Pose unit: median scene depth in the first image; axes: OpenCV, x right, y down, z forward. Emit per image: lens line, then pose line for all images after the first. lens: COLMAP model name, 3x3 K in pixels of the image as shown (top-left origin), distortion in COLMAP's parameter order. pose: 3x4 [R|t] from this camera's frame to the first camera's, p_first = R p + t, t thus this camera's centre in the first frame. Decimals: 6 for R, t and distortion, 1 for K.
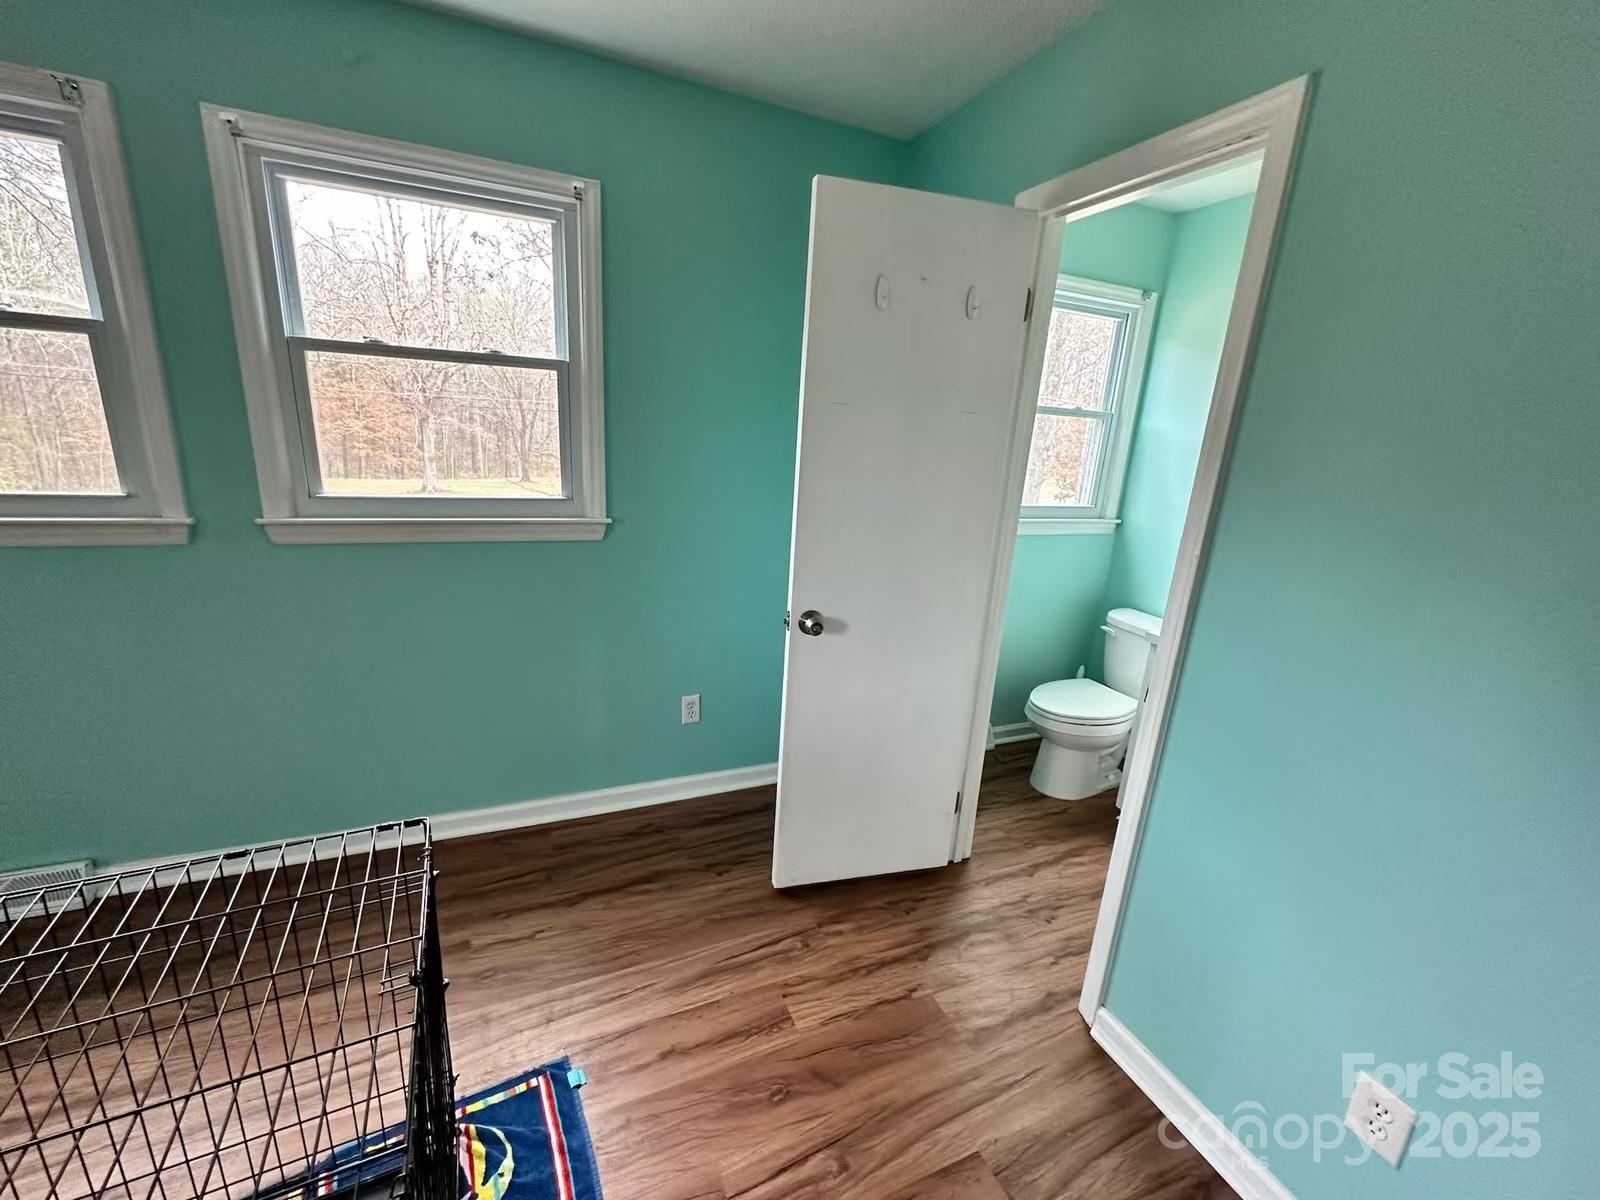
lens RADIAL K [[638.3, 0, 797.8], [0, 638.3, 601.4], [0, 0, 1]] dist [-0.003297, 0.000522]
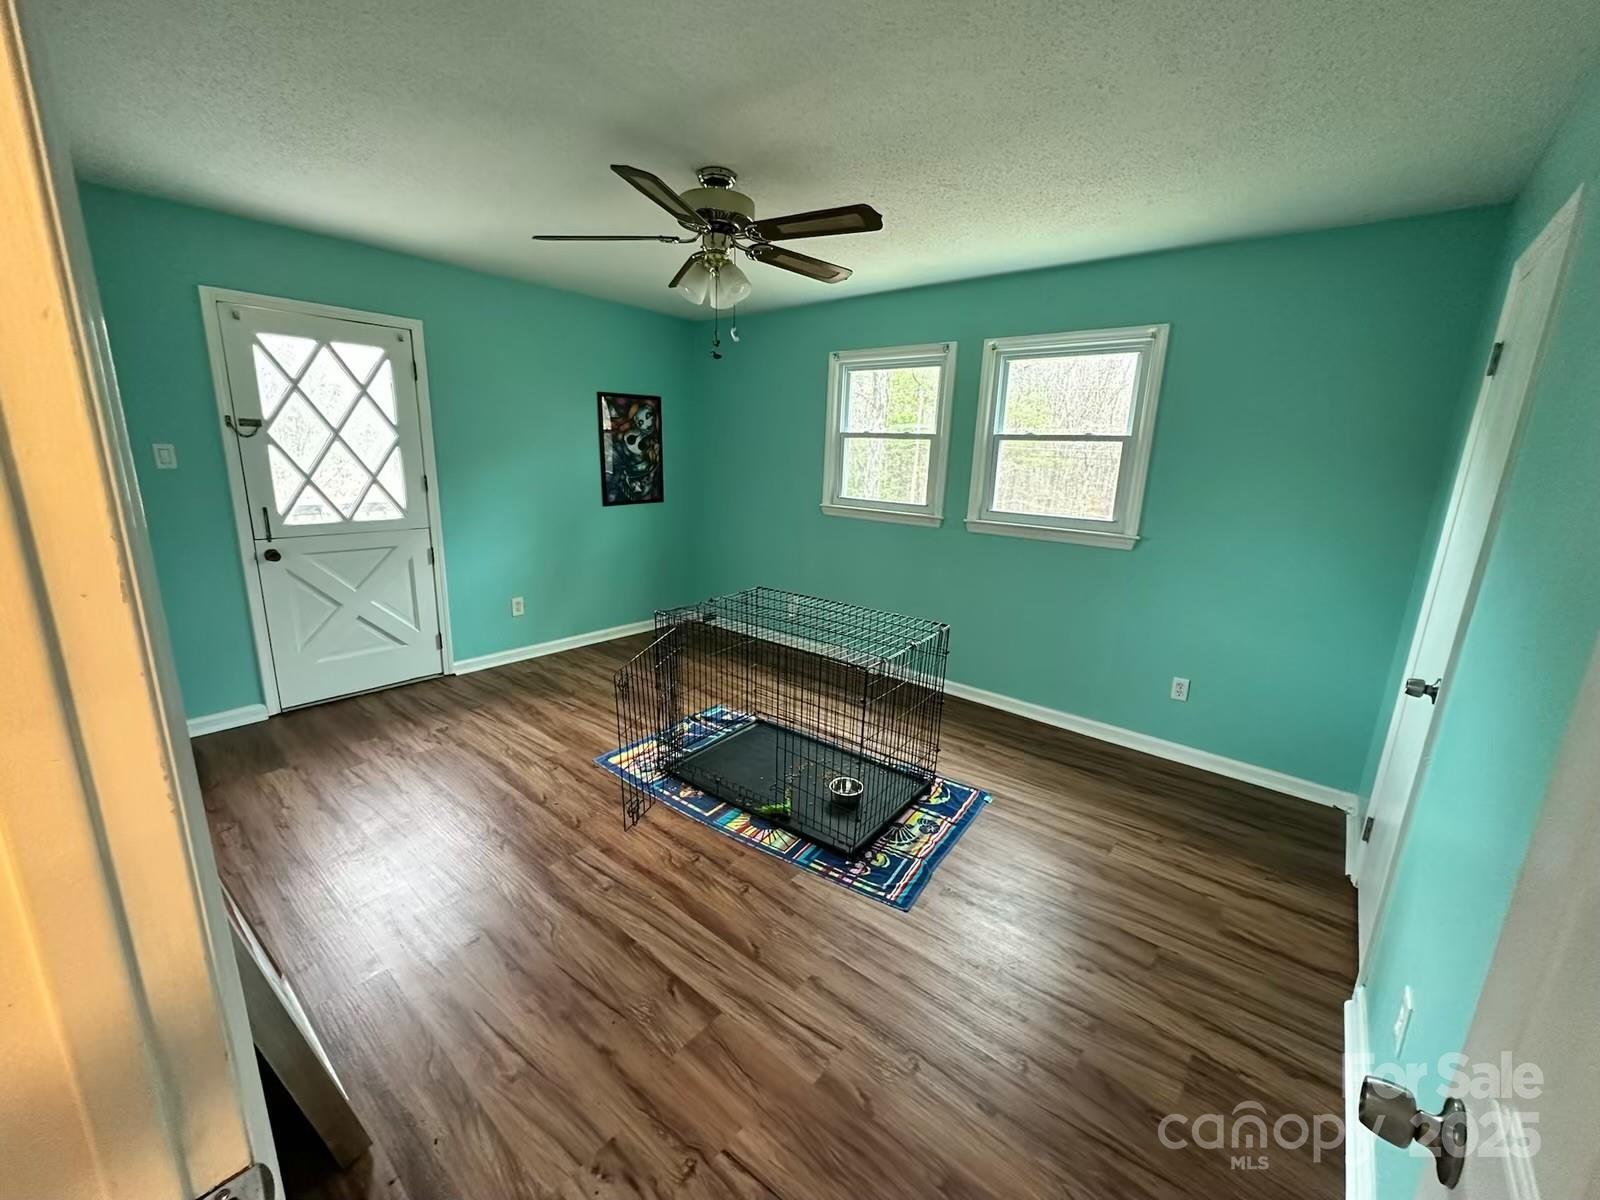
lens RADIAL K [[638.3, 0, 797.8], [0, 638.3, 601.4], [0, 0, 1]] dist [-0.003297, 0.000522]
pose [[0.456373, 0.156061, -0.875995, 0.717819], [-0.243282, 0.968871, 0.045863, 0.153583], [0.855884, 0.192183, 0.480134, -0.396974]]
